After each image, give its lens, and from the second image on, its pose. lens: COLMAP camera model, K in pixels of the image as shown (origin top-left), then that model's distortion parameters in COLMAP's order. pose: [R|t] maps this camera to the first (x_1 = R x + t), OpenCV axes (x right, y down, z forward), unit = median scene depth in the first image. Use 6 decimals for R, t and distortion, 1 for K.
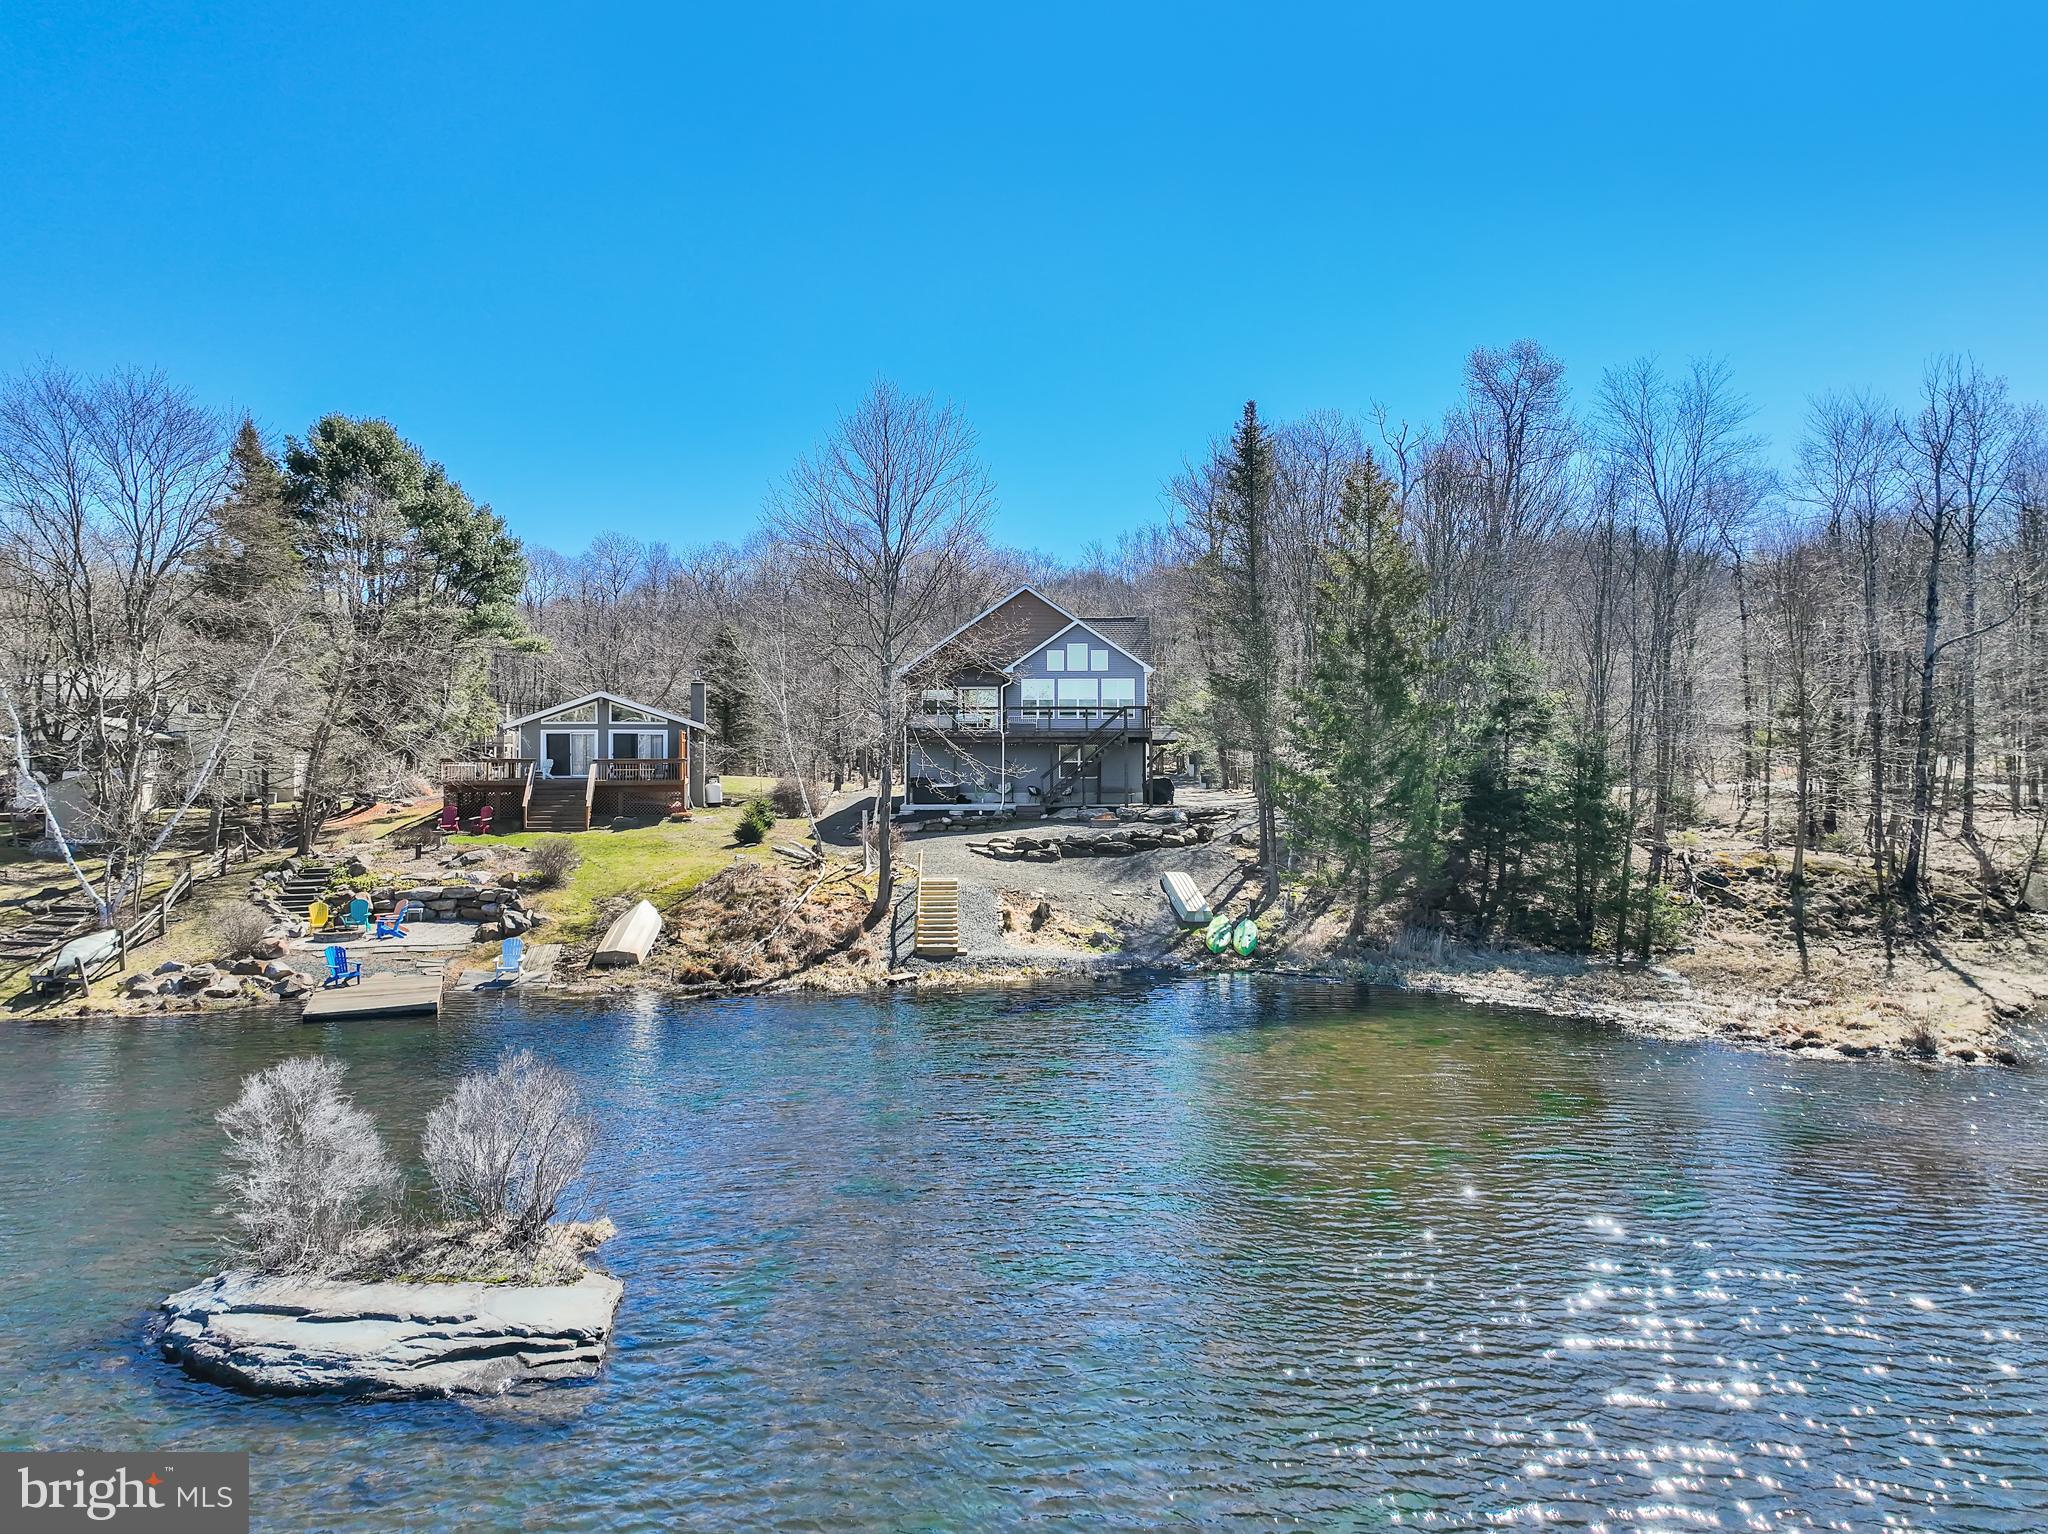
lens RADIAL K [[1430.7, 0, 1031.8], [0, 1430.7, 753.0], [0, 0, 1]] dist [0.010848, -0.002477]
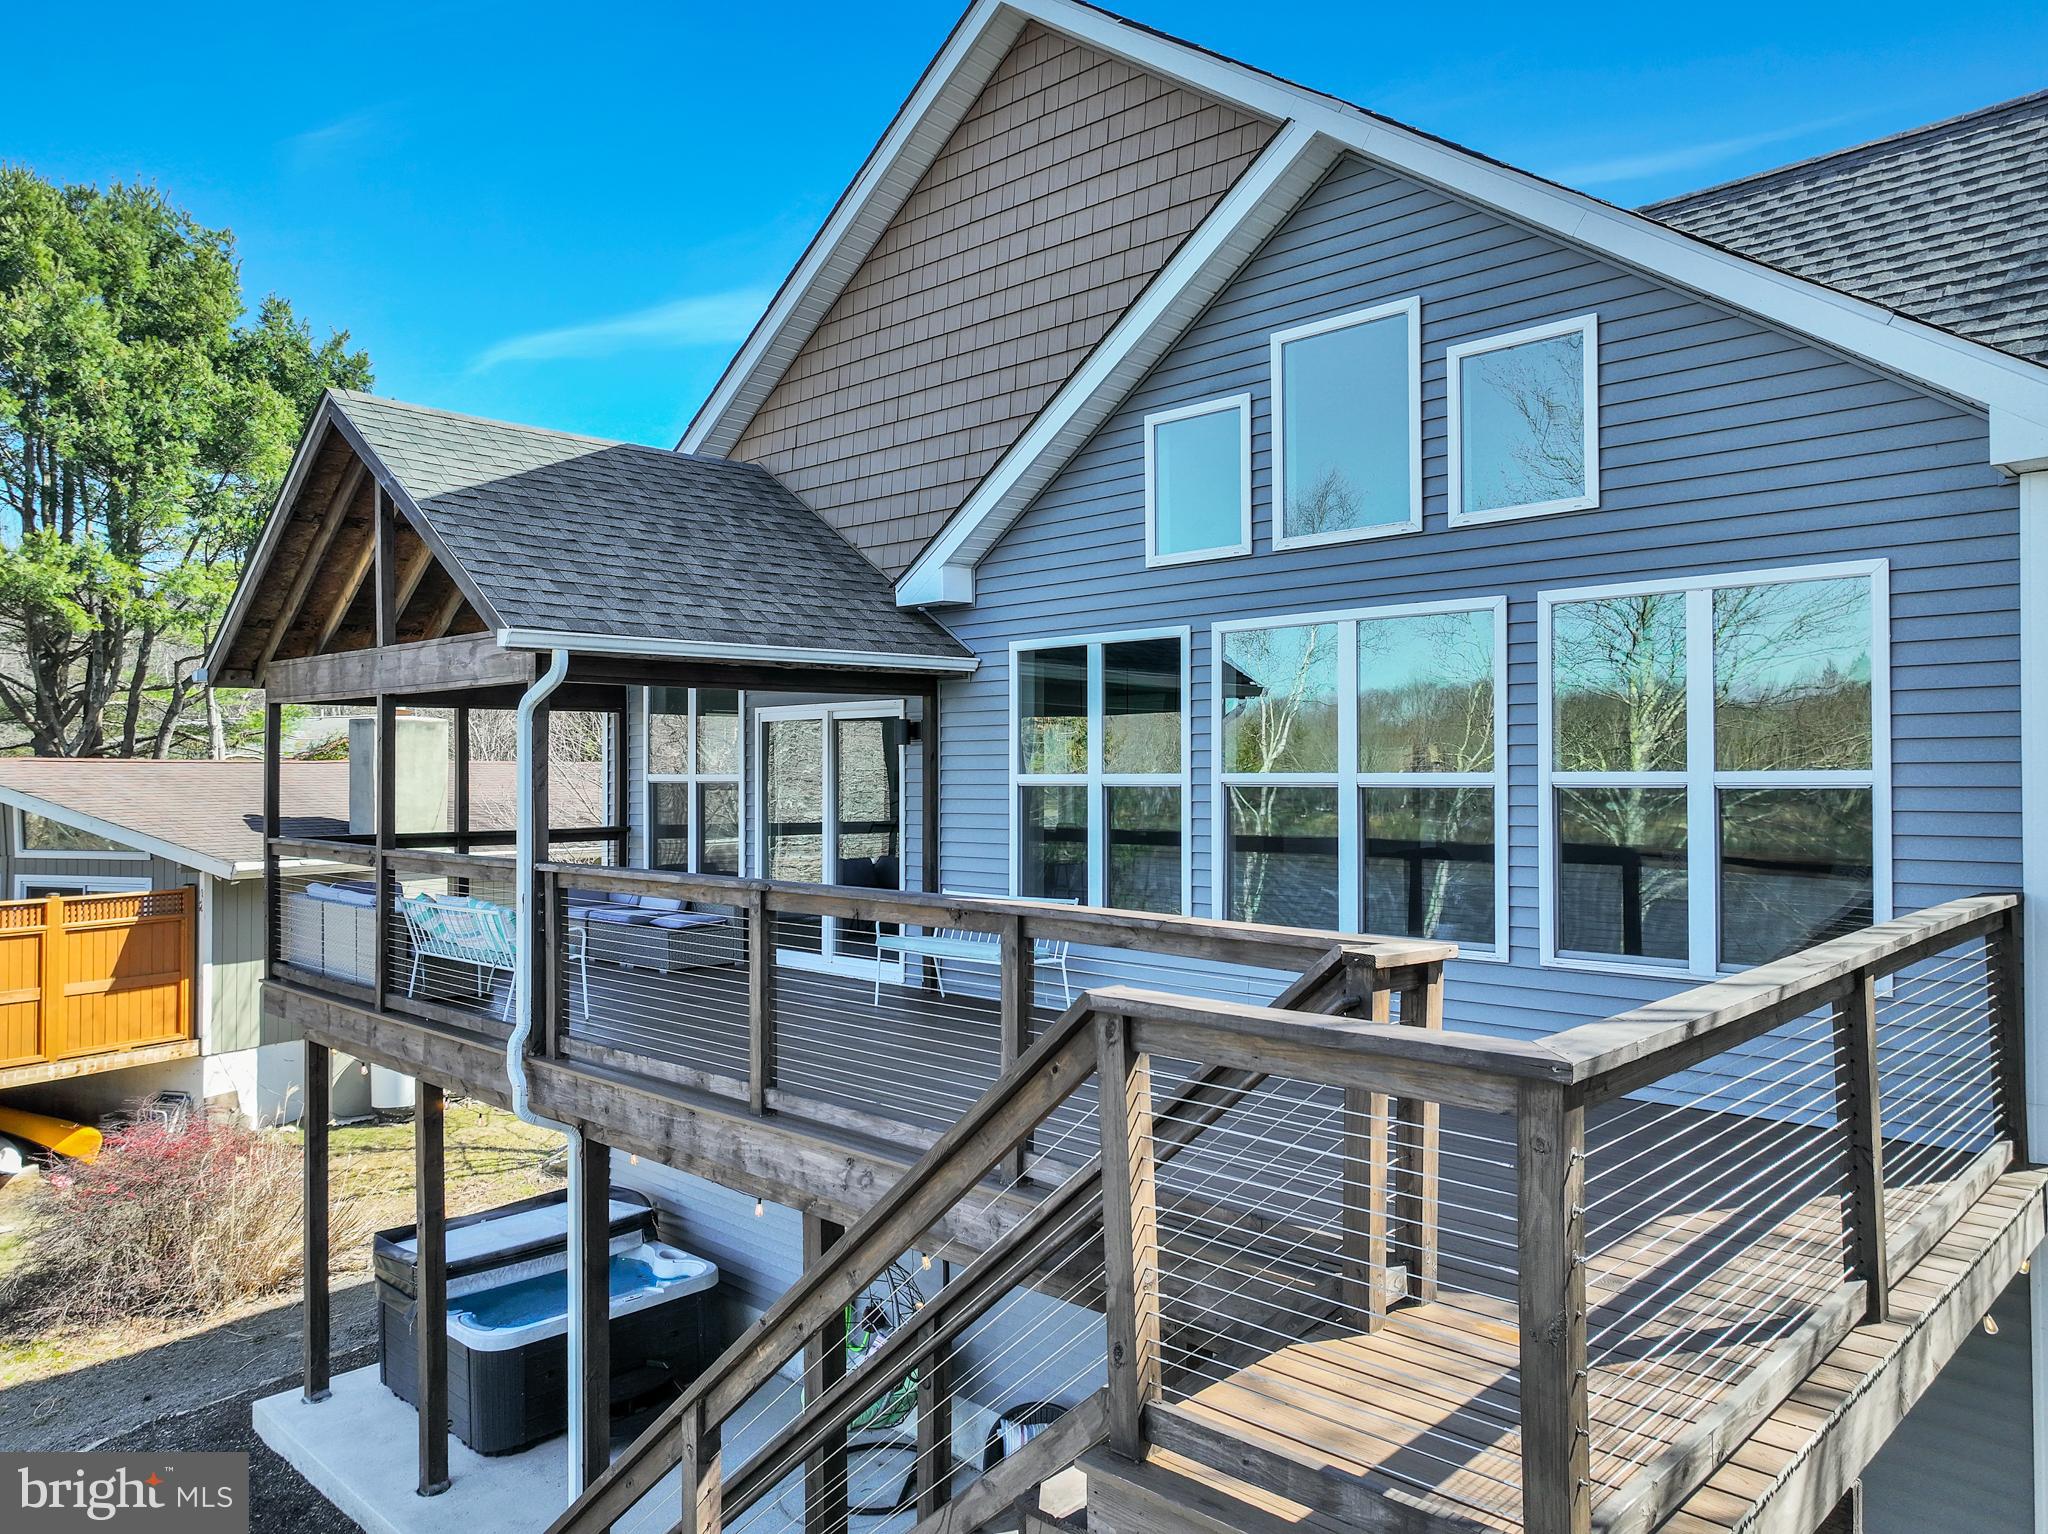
lens RADIAL K [[1443.2, 0, 1026.1], [0, 1443.2, 775.8], [0, 0, 1]] dist [0.019010, 0.000649]
pose [[0.756597, -0.002201, -0.653877, 0.132935], [-0.003400, 0.999968, -0.007300, -0.053892], [0.653872, 0.007746, 0.756565, 1.304723]]
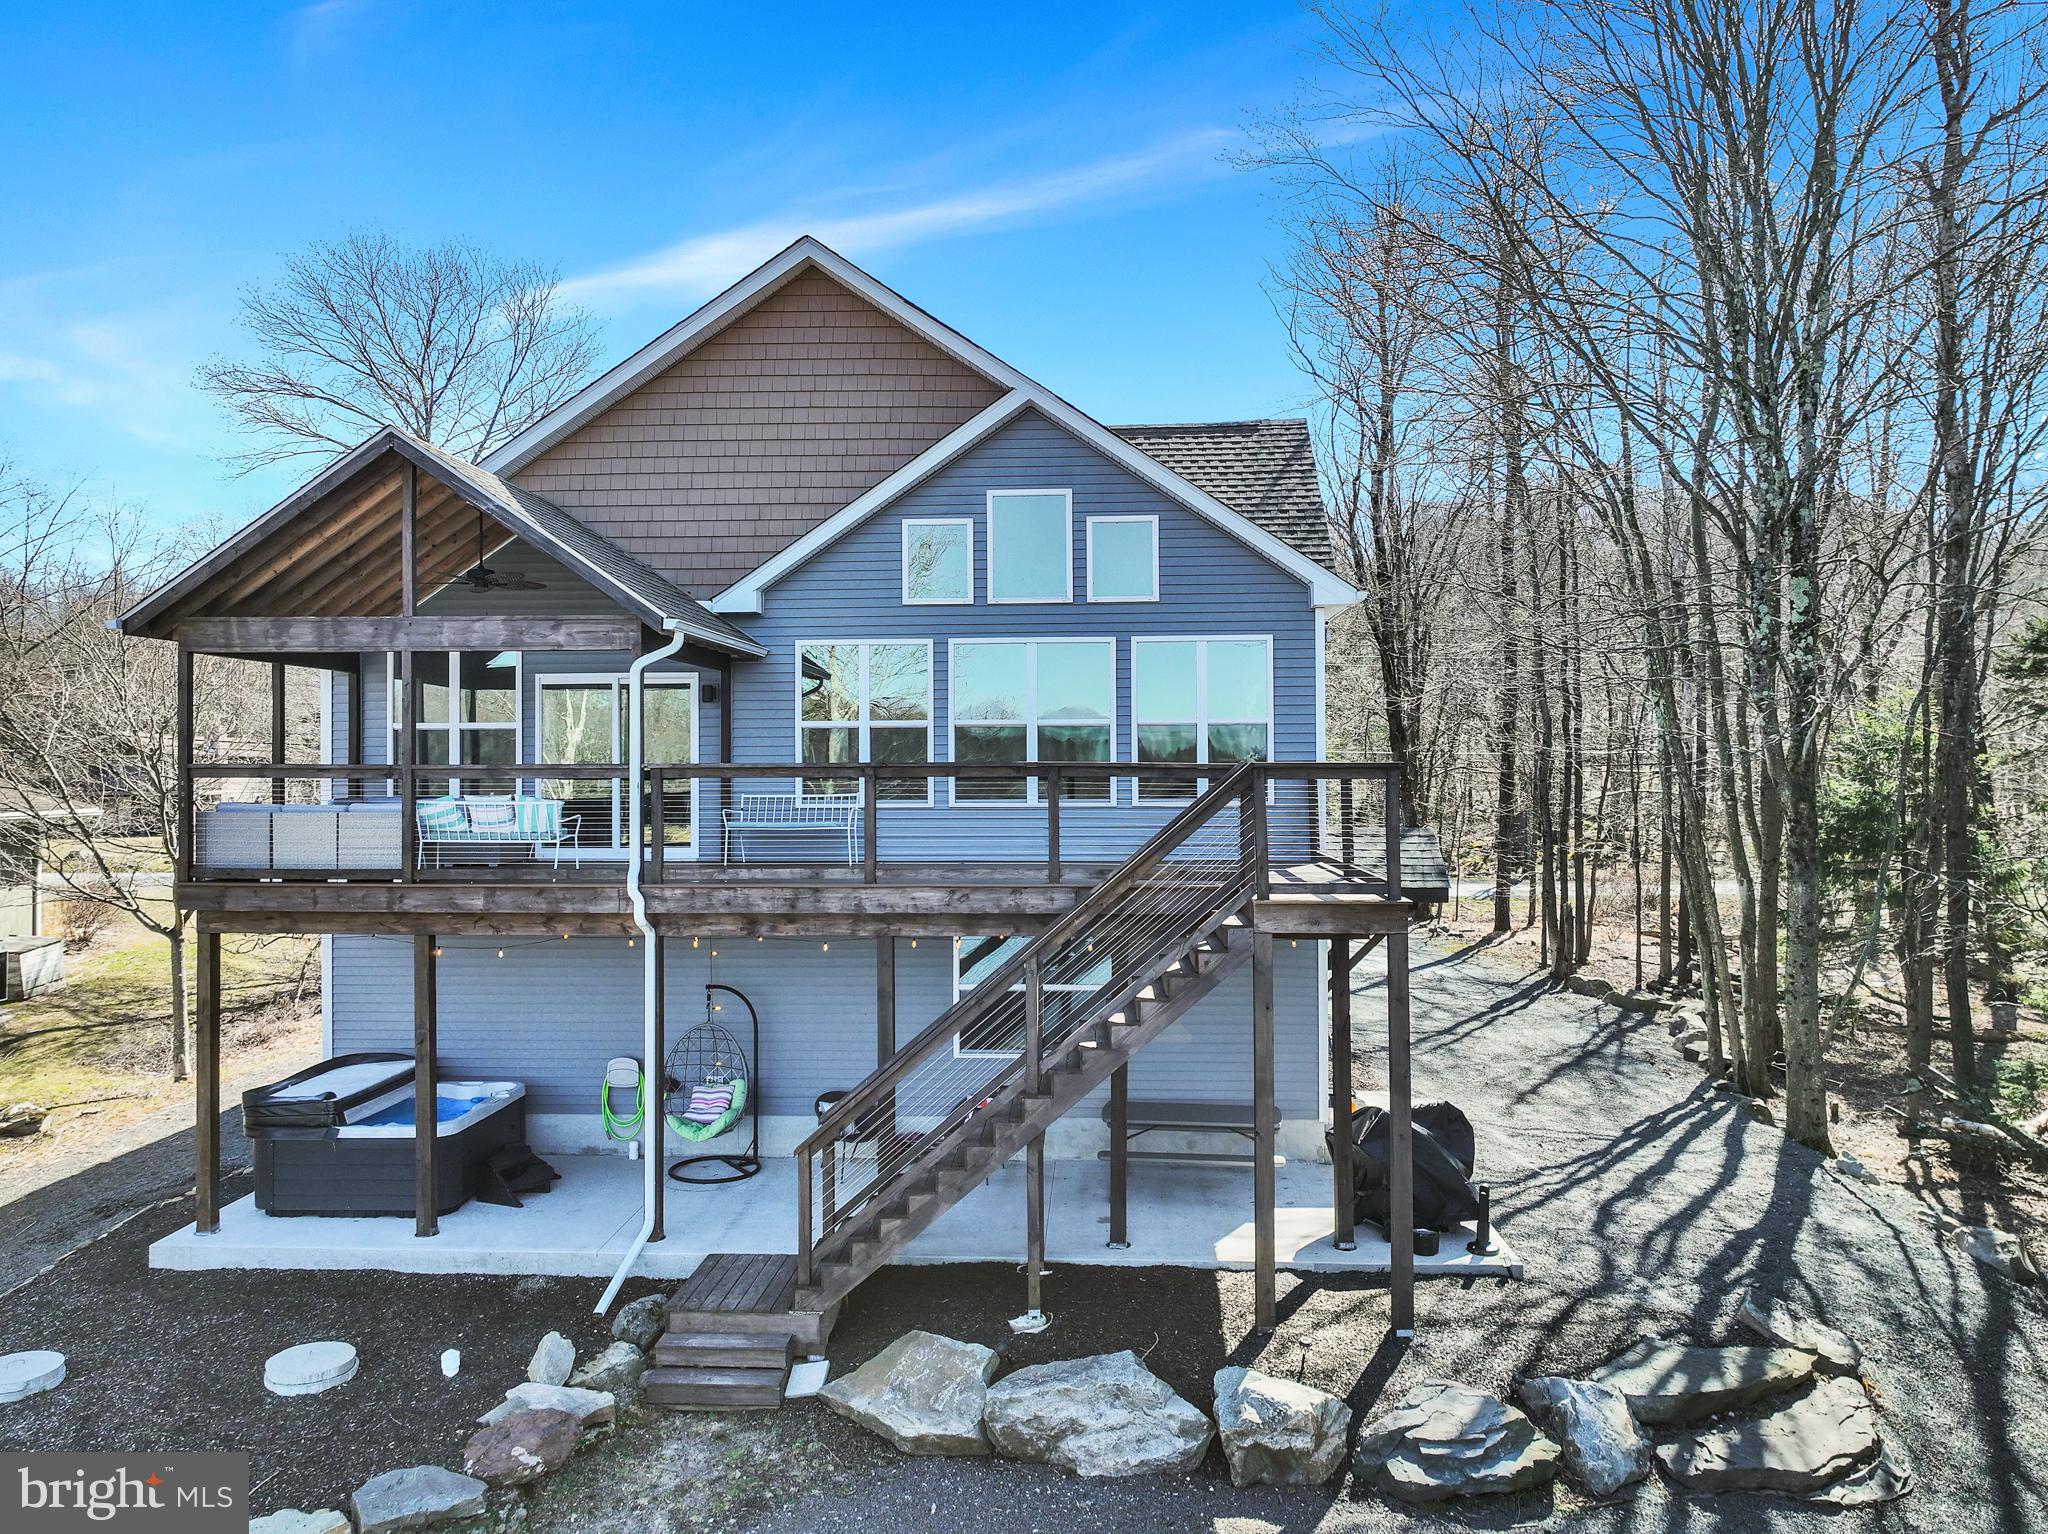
lens RADIAL K [[1430.7, 0, 1031.8], [0, 1430.7, 753.0], [0, 0, 1]] dist [0.010848, -0.002477]
pose [[0.999749, -0.003093, -0.022212, 0.054712], [0.002876, 0.999948, -0.009823, -0.044320], [0.022241, 0.009757, 0.999705, 1.117434]]
